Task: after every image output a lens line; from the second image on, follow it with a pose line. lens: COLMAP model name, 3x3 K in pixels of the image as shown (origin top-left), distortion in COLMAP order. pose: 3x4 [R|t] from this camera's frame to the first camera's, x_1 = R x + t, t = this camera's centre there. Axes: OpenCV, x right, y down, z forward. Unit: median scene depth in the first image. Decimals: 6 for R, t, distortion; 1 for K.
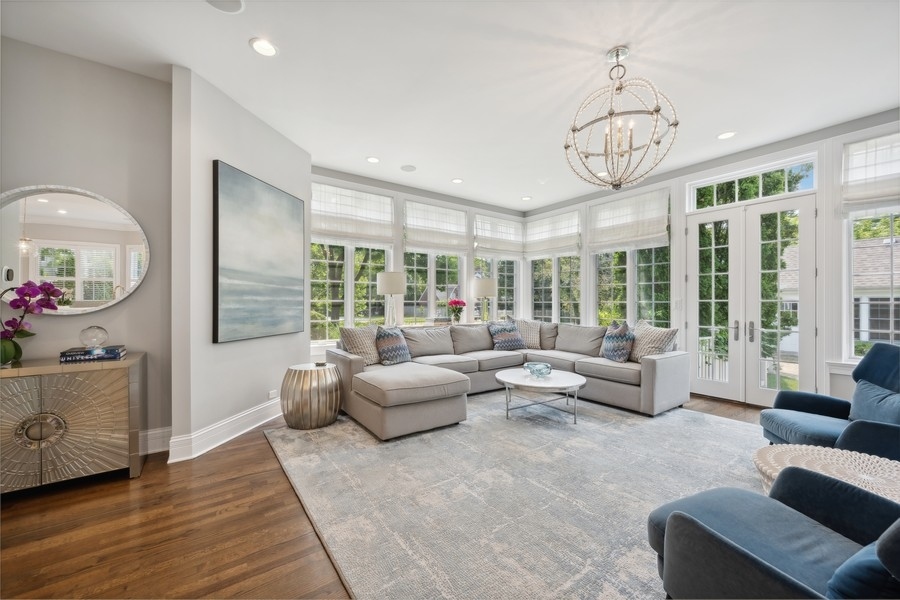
lens RADIAL K [[352.2, 0, 447.1], [0, 352.2, 302.8], [0, 0, 1]] dist [0.000309, -0.000021]
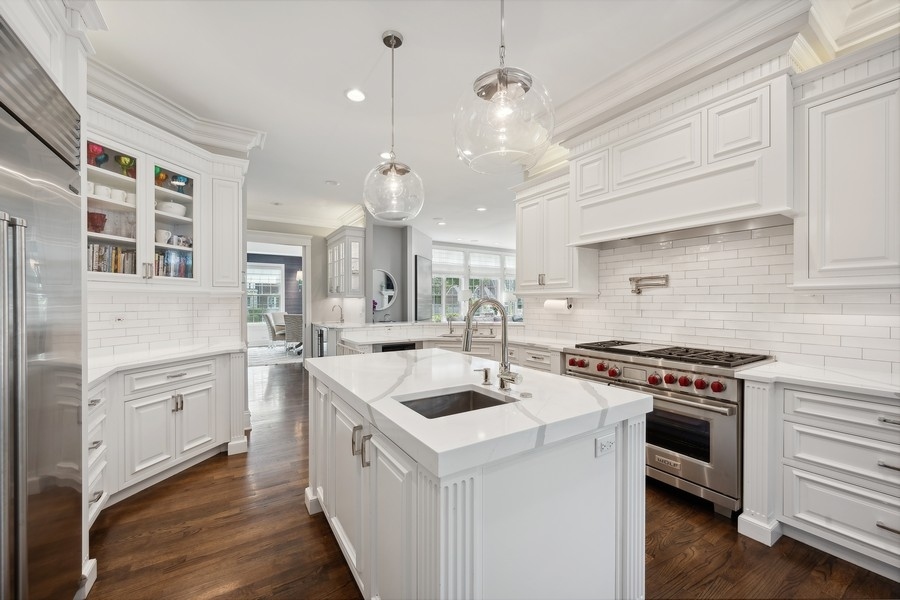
lens RADIAL K [[352.2, 0, 447.1], [0, 352.2, 302.8], [0, 0, 1]] dist [0.000309, -0.000021]
pose [[0.998343, 0.000694, -0.057544, -0.170026], [-0.000554, 0.999997, 0.002447, -0.021493], [0.057545, -0.002411, 0.998340, -1.246354]]
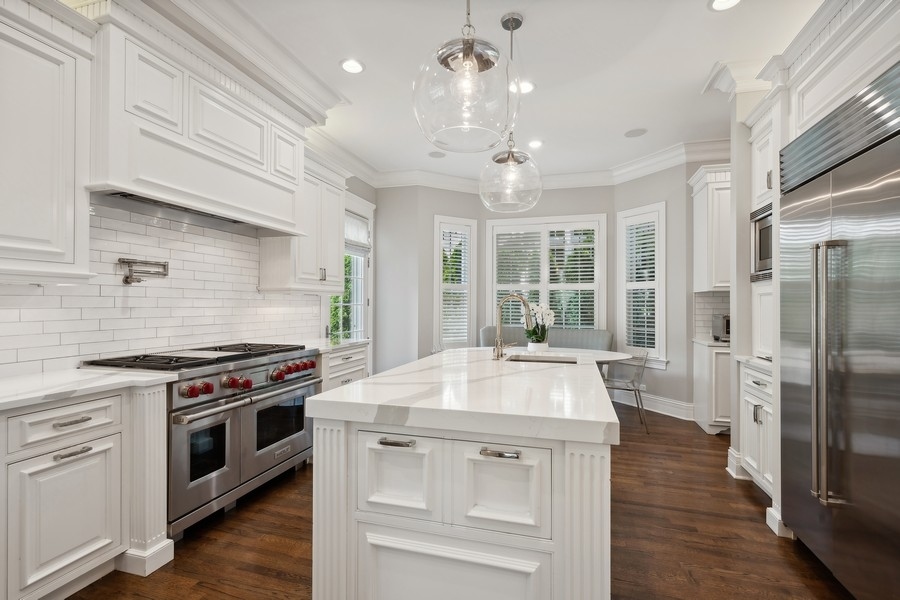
lens RADIAL K [[417.9, 0, 450.0], [0, 417.9, 300.0], [0, 0, 1]] dist [0.000192, 0.000010]
pose [[-0.615834, 0.007048, 0.787845, -0.565717], [-0.002232, 0.999940, -0.010691, -0.010160], [-0.787873, -0.008342, -0.615781, -0.457988]]
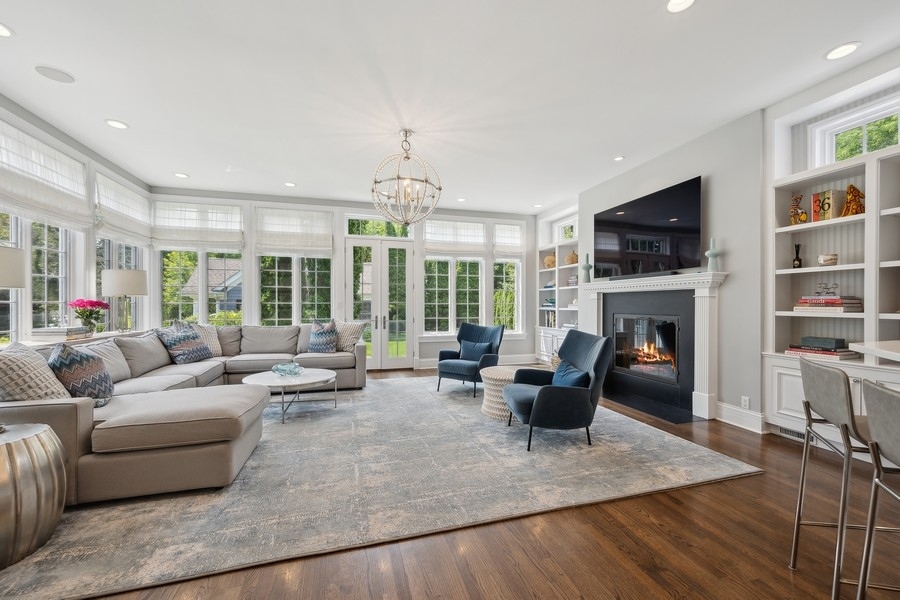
lens RADIAL K [[359.7, 0, 451.9], [0, 359.7, 305.2], [0, 0, 1]] dist [-0.001190, -0.000178]
pose [[0.322154, -0.003608, 0.946680, -0.529746], [0.000102, 0.999993, 0.003777, 0.000210], [-0.946687, -0.001120, 0.322152, 0.208046]]
